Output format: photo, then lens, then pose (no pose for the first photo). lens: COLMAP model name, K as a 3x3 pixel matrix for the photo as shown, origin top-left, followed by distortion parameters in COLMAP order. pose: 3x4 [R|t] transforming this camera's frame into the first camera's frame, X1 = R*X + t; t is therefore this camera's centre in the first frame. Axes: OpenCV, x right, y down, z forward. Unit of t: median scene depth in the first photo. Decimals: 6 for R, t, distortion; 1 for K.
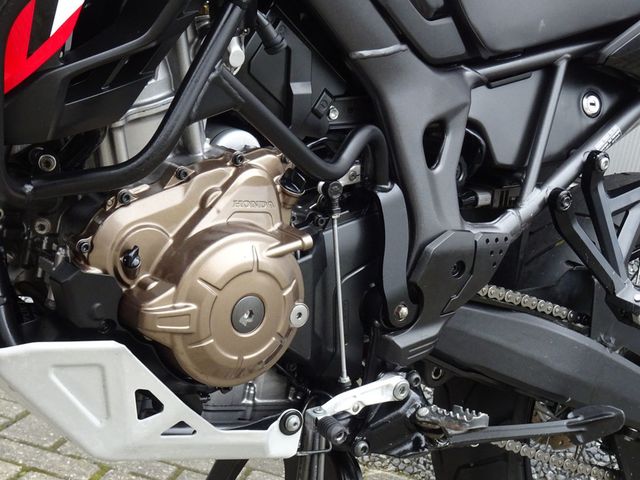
lens RADIAL K [[1394.0, 0, 320.2], [0, 1394.0, 237.3], [0, 0, 1]] dist [-0.169649, 0.000000]
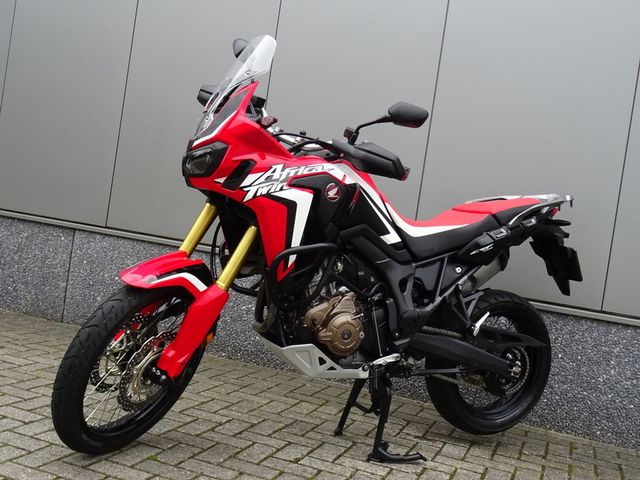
lens RADIAL K [[705.1, 0, 318.0], [0, 705.1, 241.9], [0, 0, 1]] dist [0.025871, 0.000000]
pose [[0.975150, -0.078483, -0.207180, 0.254536], [0.051631, 0.989907, -0.131979, 0.047404], [0.215447, 0.118002, 0.969360, -0.788534]]
